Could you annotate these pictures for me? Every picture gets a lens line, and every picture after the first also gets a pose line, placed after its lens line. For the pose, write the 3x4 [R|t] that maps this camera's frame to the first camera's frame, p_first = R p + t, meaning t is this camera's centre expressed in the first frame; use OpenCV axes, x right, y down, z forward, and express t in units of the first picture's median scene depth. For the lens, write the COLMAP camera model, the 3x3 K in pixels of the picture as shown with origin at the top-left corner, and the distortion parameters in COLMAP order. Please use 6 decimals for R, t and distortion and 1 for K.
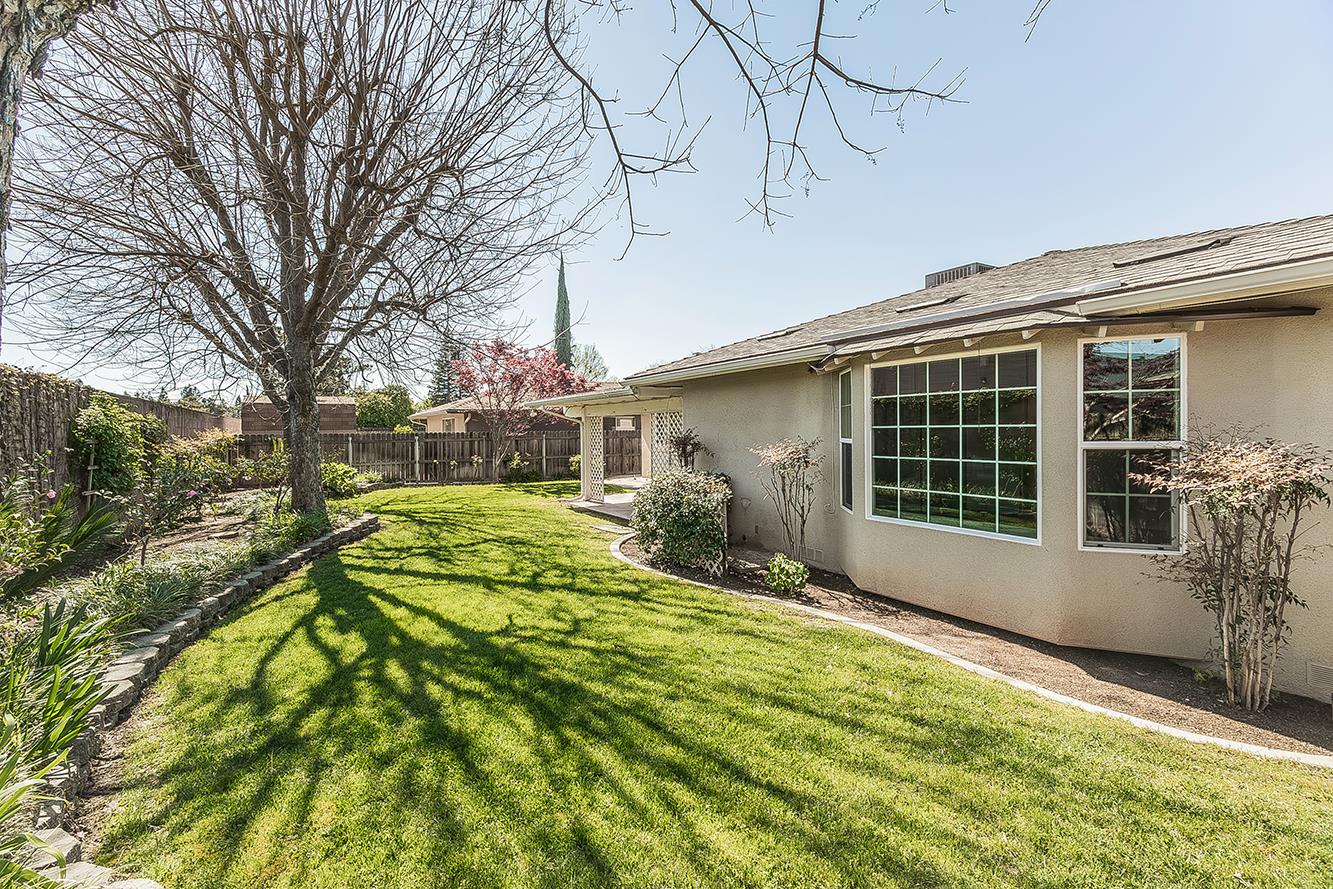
lens RADIAL K [[577.1, 0, 668.0], [0, 577.1, 440.7], [0, 0, 1]] dist [0.003744, 0.000883]
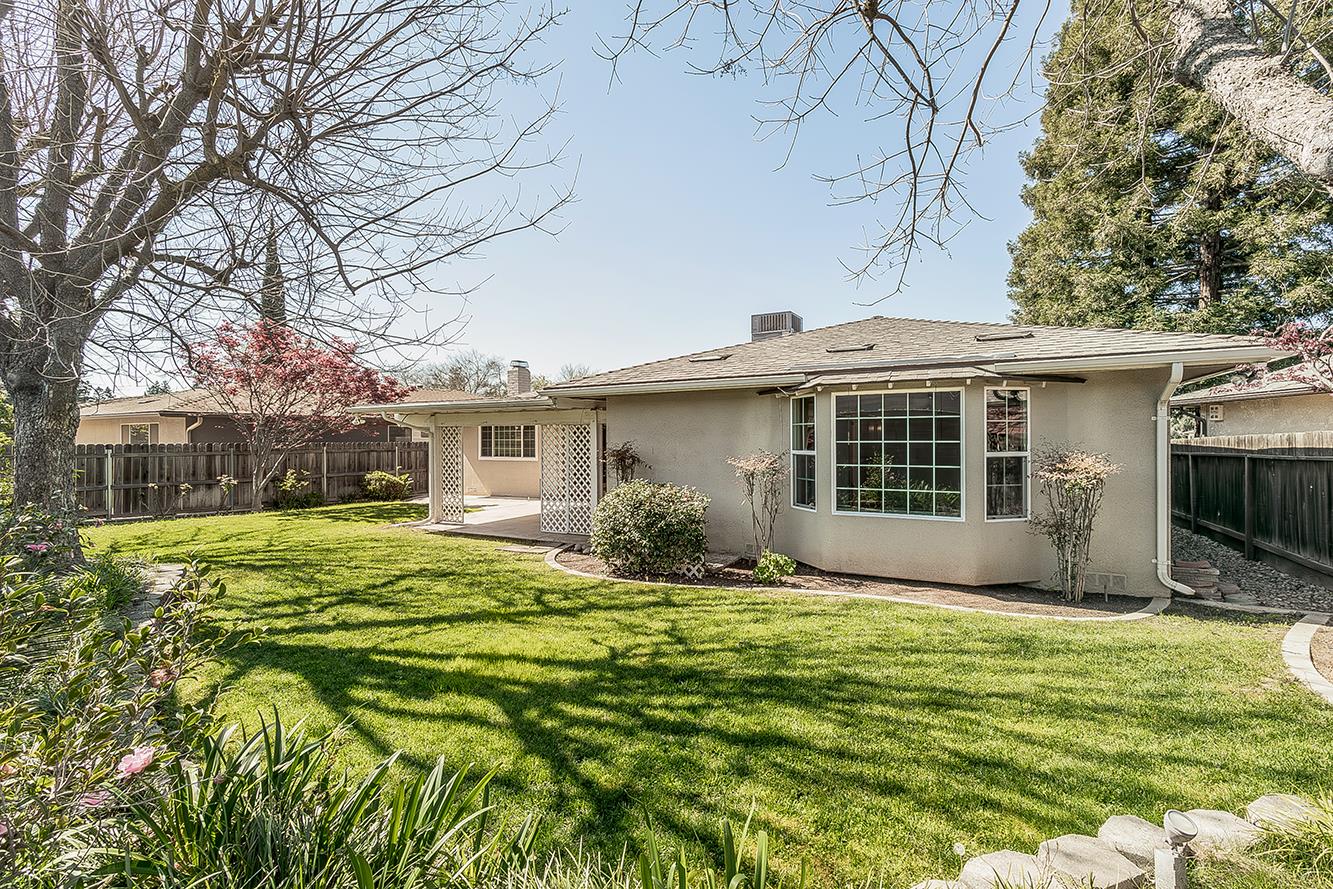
lens RADIAL K [[577.1, 0, 718.5], [0, 577.1, 447.1], [0, 0, 1]] dist [0.003744, 0.000883]
pose [[0.821010, 0.000234, 0.570914, -0.721339], [0.005107, 0.999957, -0.007755, -0.003713], [-0.570891, 0.009282, 0.820974, 0.125127]]
